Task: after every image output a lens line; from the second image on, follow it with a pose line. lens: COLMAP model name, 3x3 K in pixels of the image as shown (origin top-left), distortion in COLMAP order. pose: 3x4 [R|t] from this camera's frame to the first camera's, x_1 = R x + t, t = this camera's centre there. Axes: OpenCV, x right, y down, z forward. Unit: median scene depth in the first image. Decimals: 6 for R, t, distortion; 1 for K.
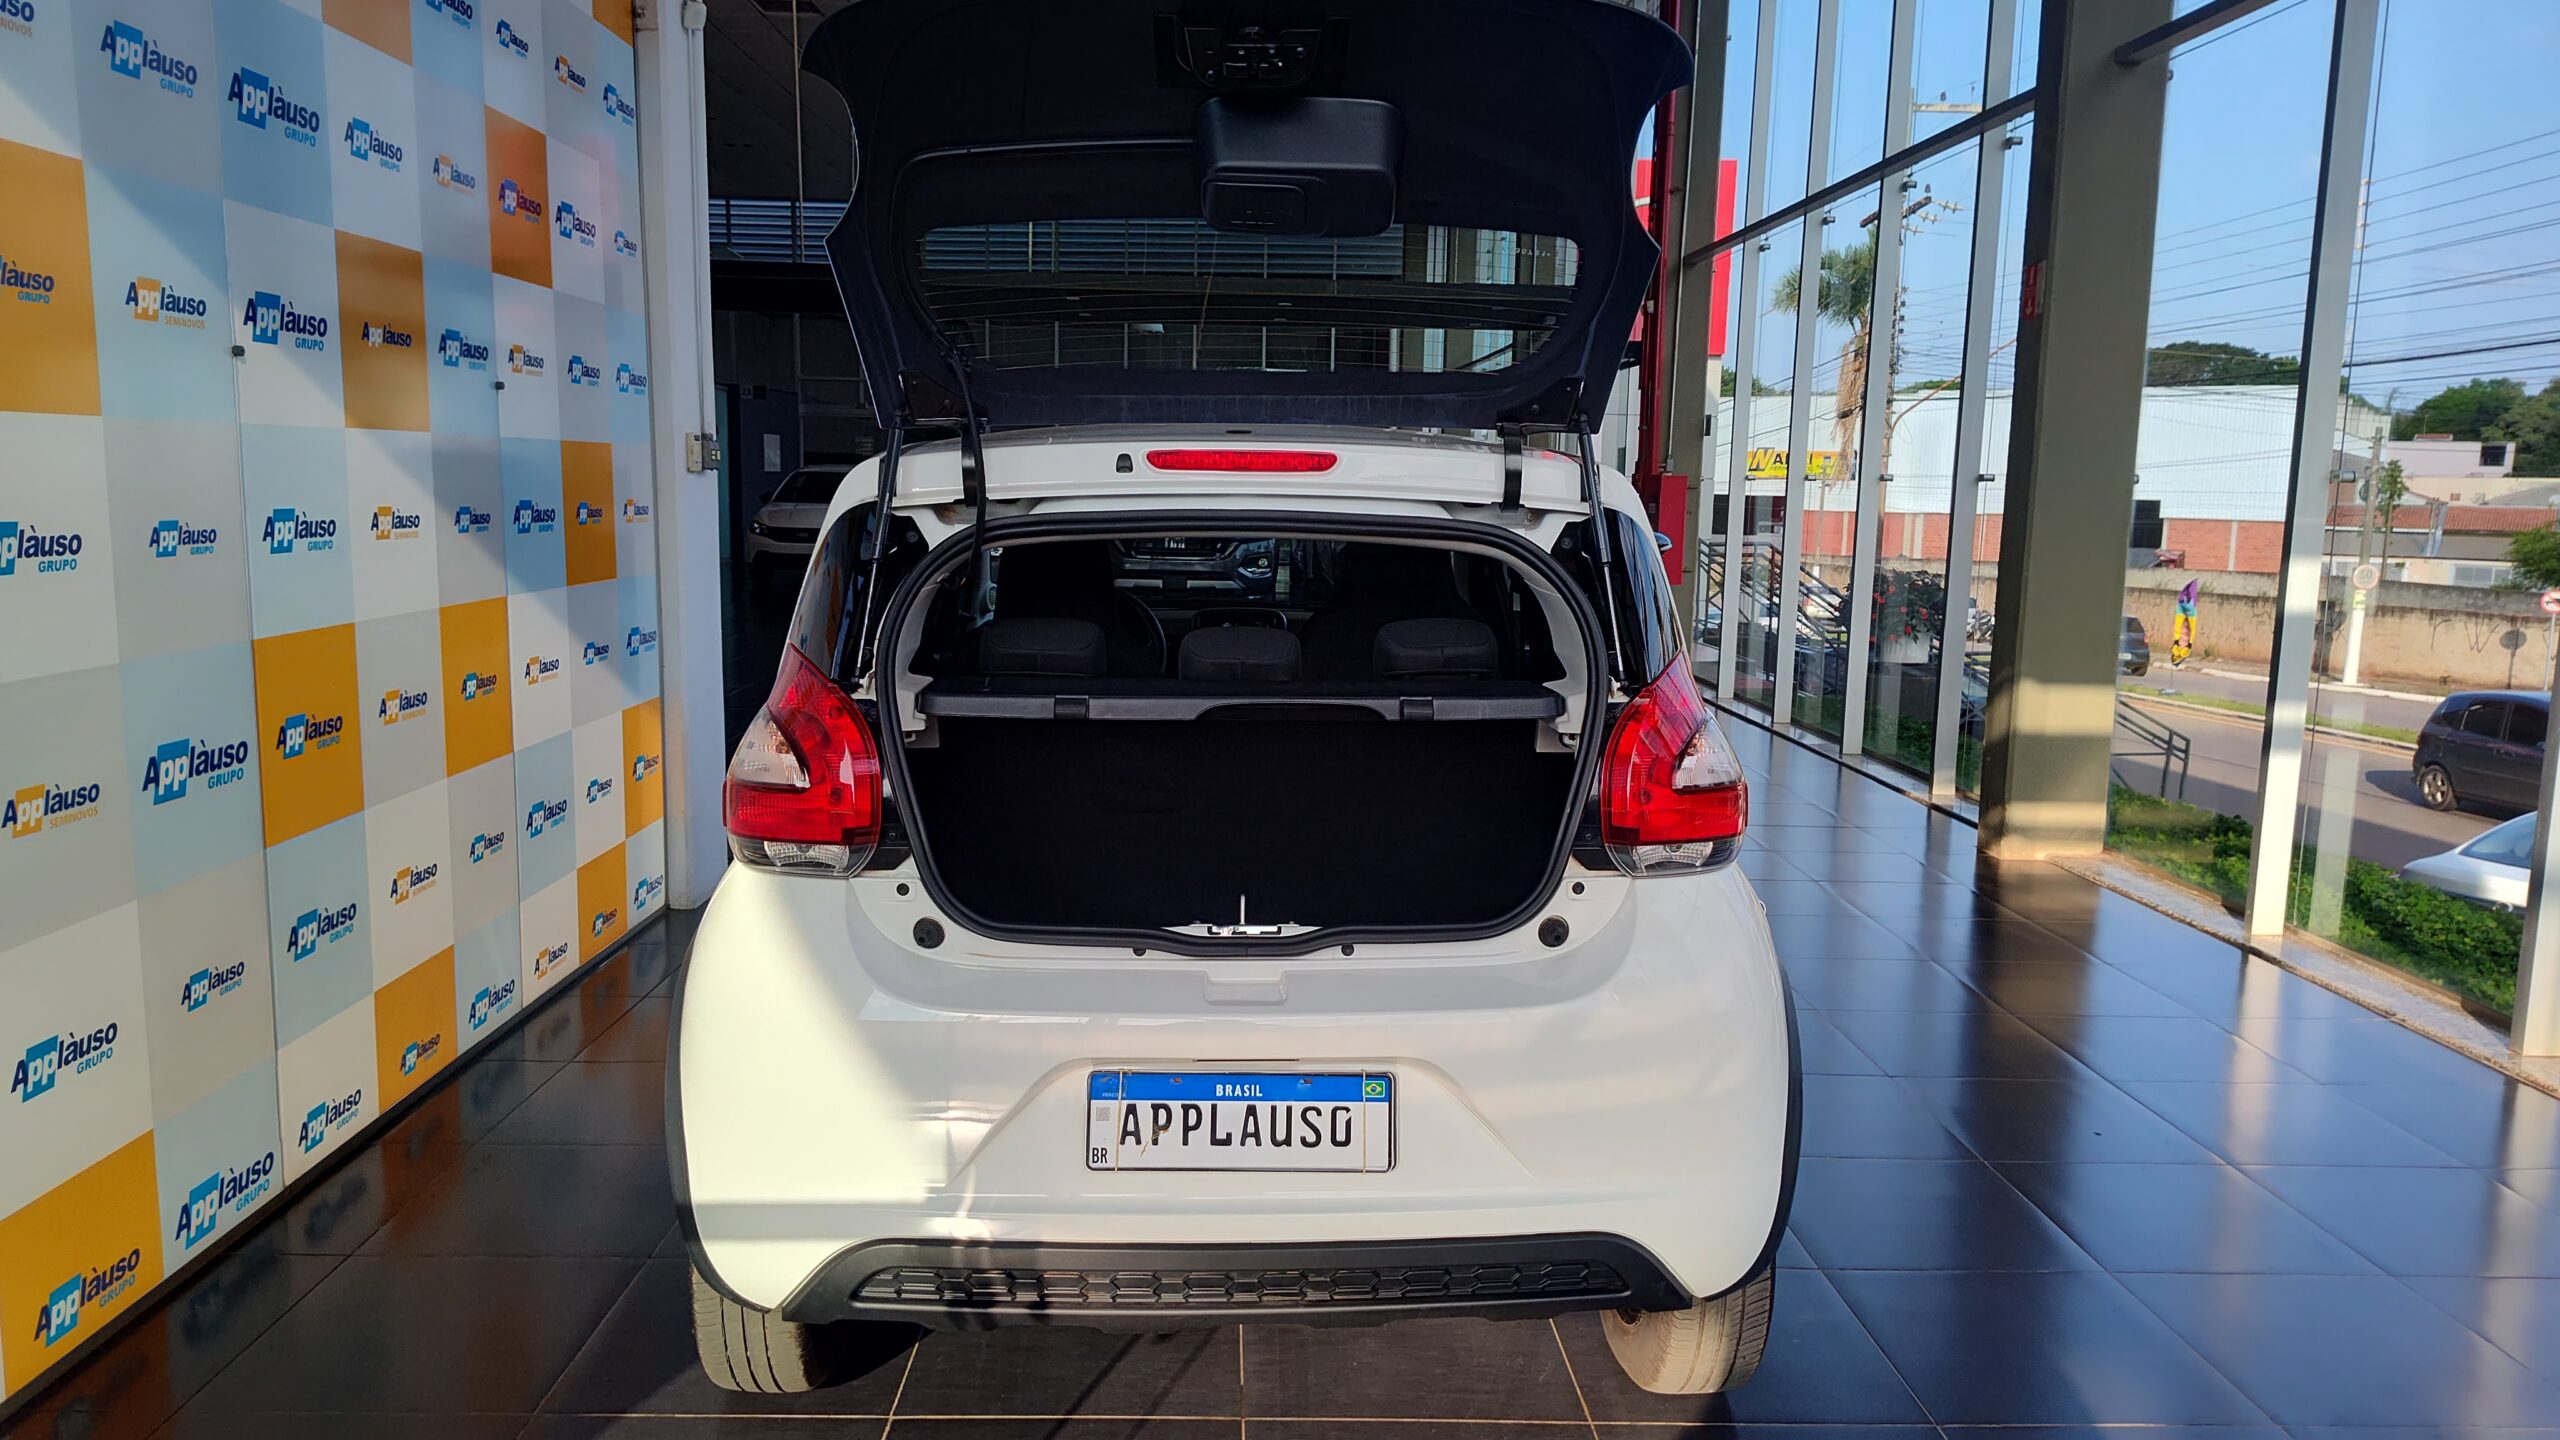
lens RADIAL K [[1765.8, 0, 1251.2], [0, 1765.8, 718.1], [0, 0, 1]] dist [-0.000129, -0.004590]
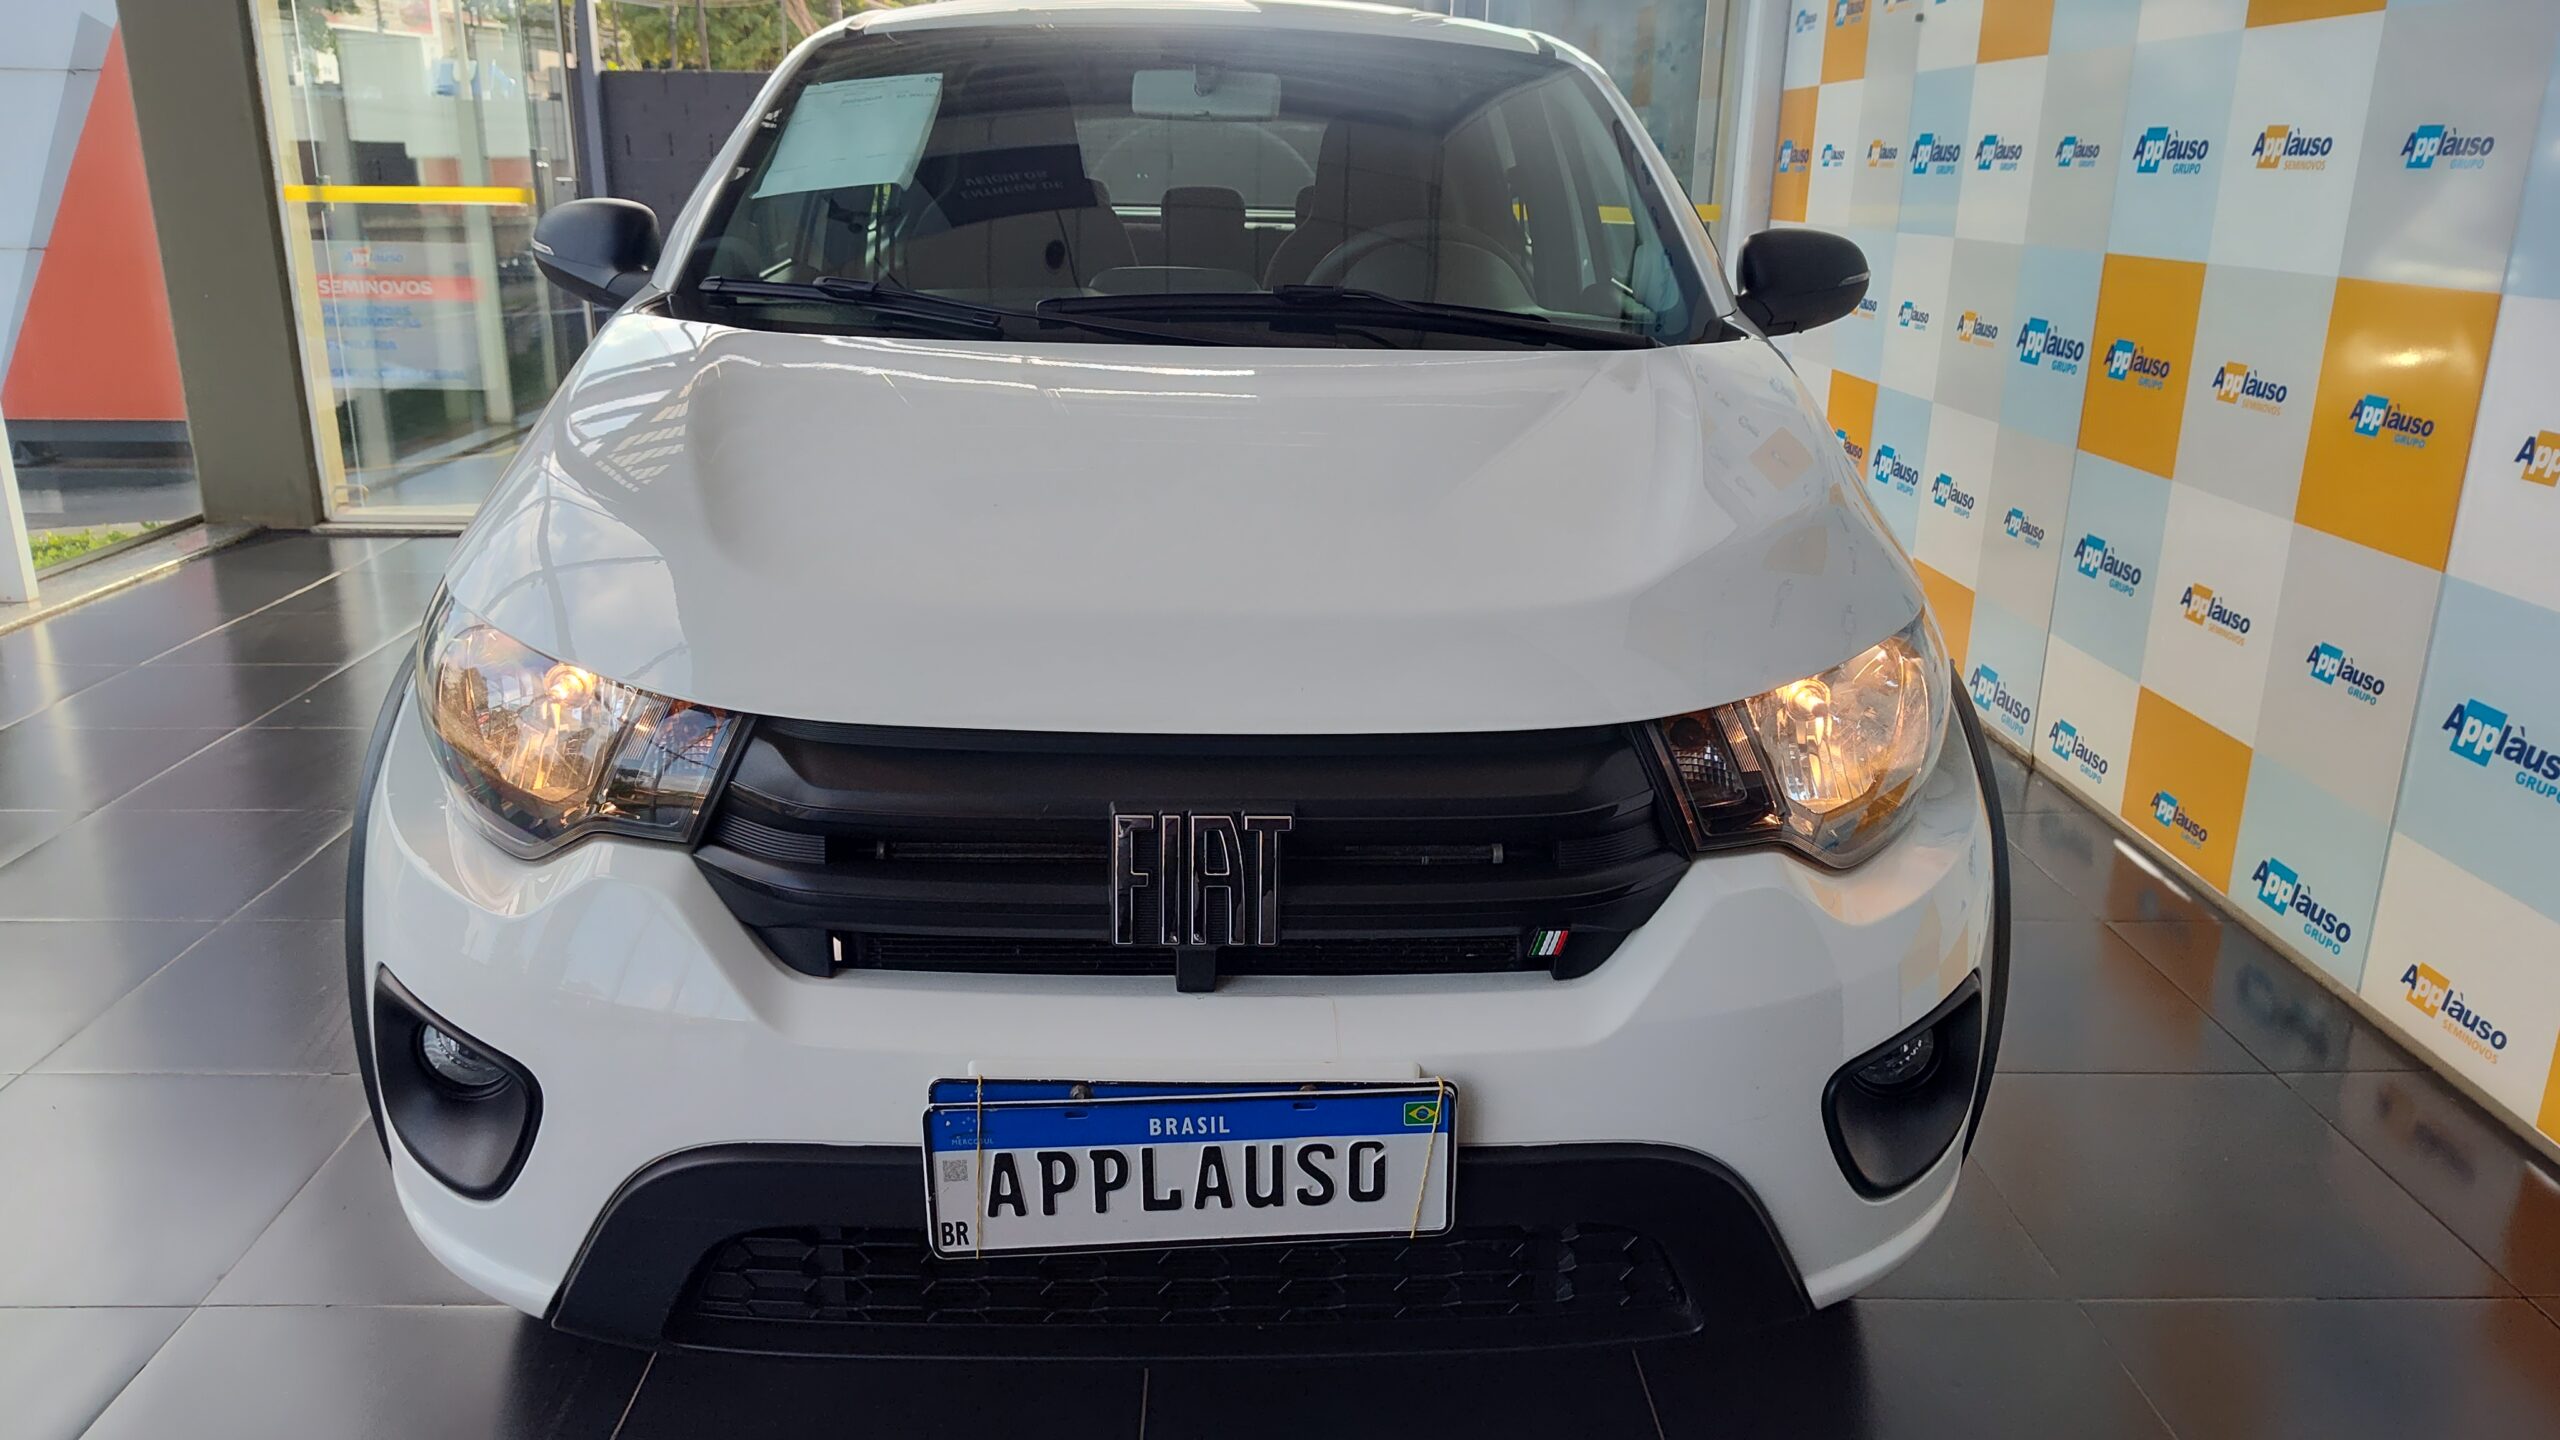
lens RADIAL K [[1765.8, 0, 1251.2], [0, 1765.8, 718.1], [0, 0, 1]] dist [-0.000129, -0.004590]
pose [[-0.999756, -0.021015, -0.006752, -0.048302], [-0.021881, 0.903228, 0.428602, -0.314502], [-0.002908, 0.428645, -0.903468, 2.759417]]
